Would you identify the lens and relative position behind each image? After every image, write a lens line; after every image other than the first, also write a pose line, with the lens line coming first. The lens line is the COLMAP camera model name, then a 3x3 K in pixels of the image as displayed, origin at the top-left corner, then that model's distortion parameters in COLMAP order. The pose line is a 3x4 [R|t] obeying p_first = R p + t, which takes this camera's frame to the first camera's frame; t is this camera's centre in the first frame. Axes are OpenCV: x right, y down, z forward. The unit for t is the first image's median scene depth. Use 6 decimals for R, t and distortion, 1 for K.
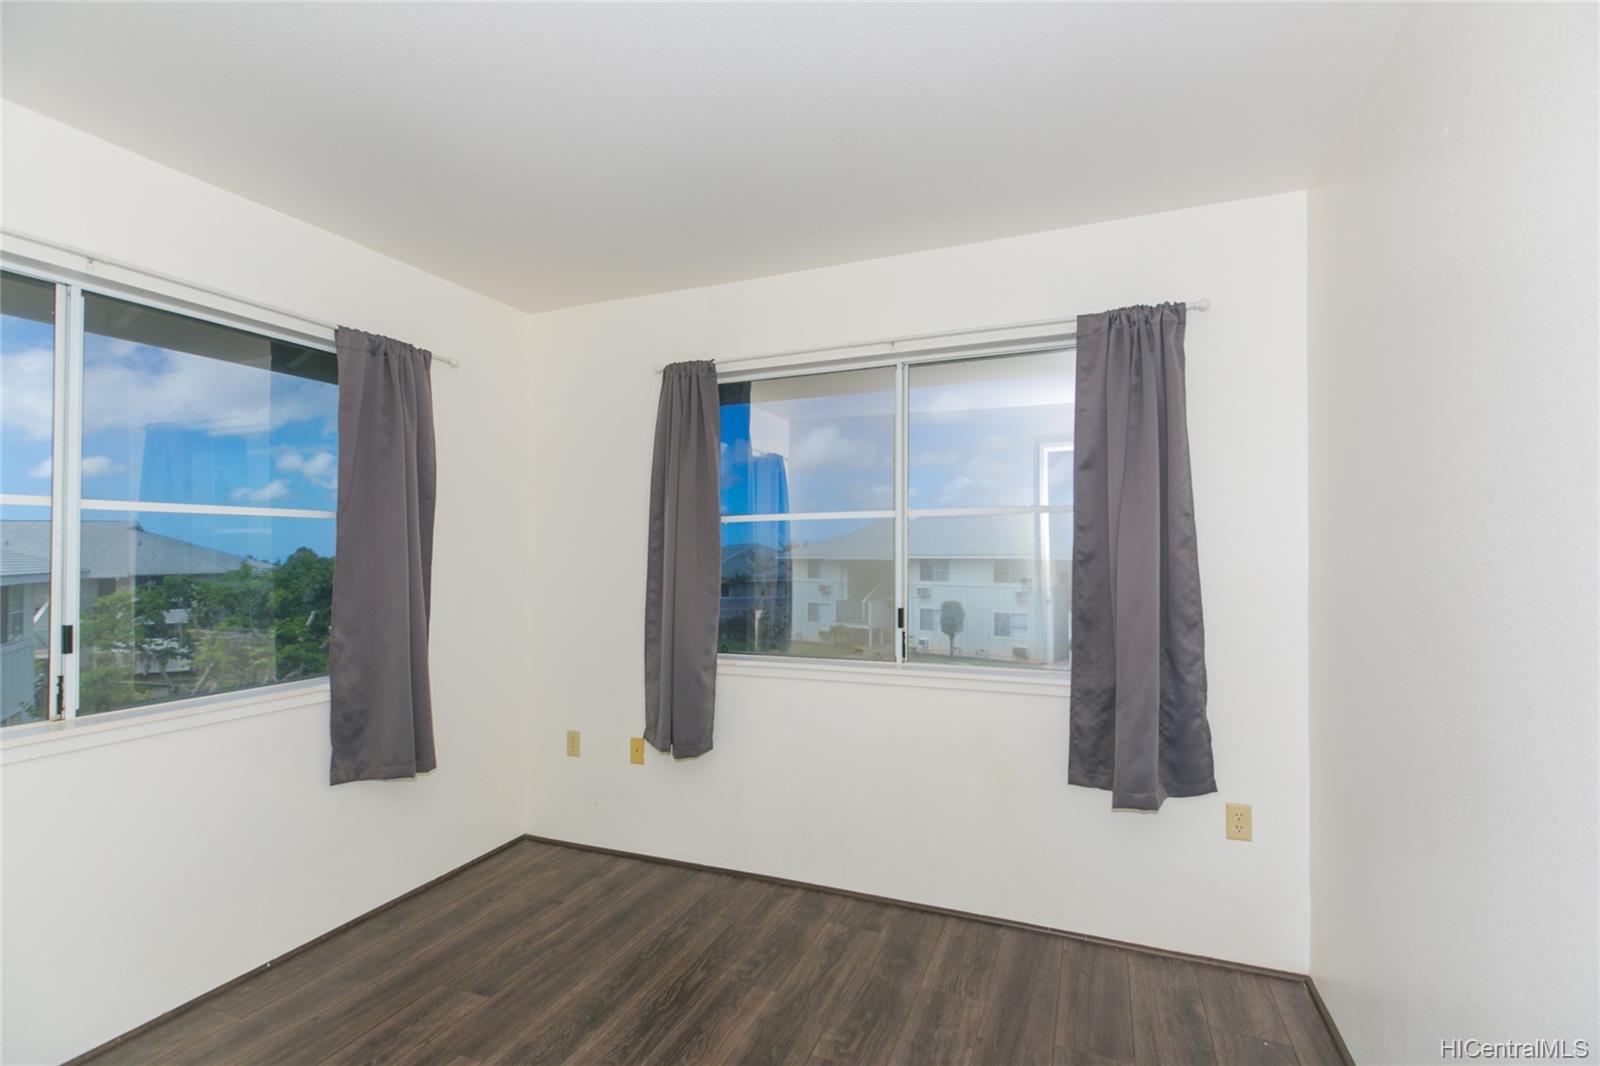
lens RADIAL K [[713.5, 0, 803.3], [0, 713.5, 534.1], [0, 0, 1]] dist [0.000172, -0.000762]
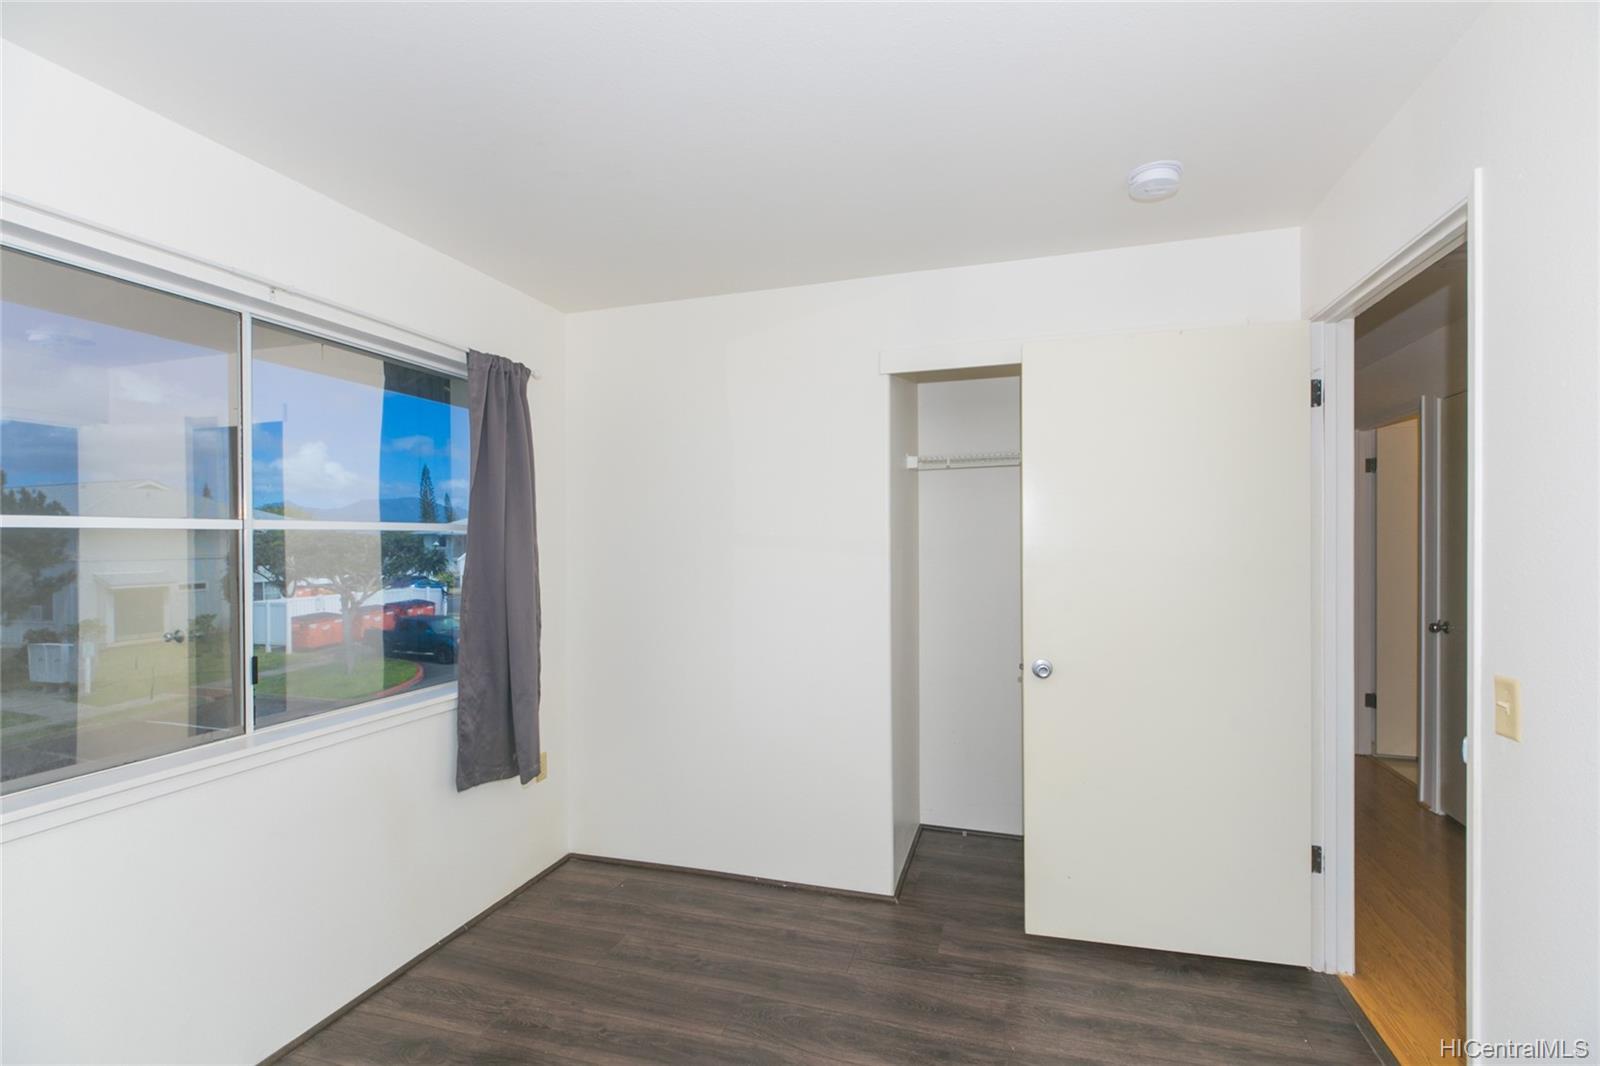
lens RADIAL K [[713.5, 0, 803.3], [0, 713.5, 534.1], [0, 0, 1]] dist [0.000172, -0.000762]
pose [[-0.092588, 0.030966, 0.995223, -0.840550], [-0.007243, 0.999469, -0.031772, -0.002247], [-0.995678, -0.010150, -0.092314, 0.669147]]
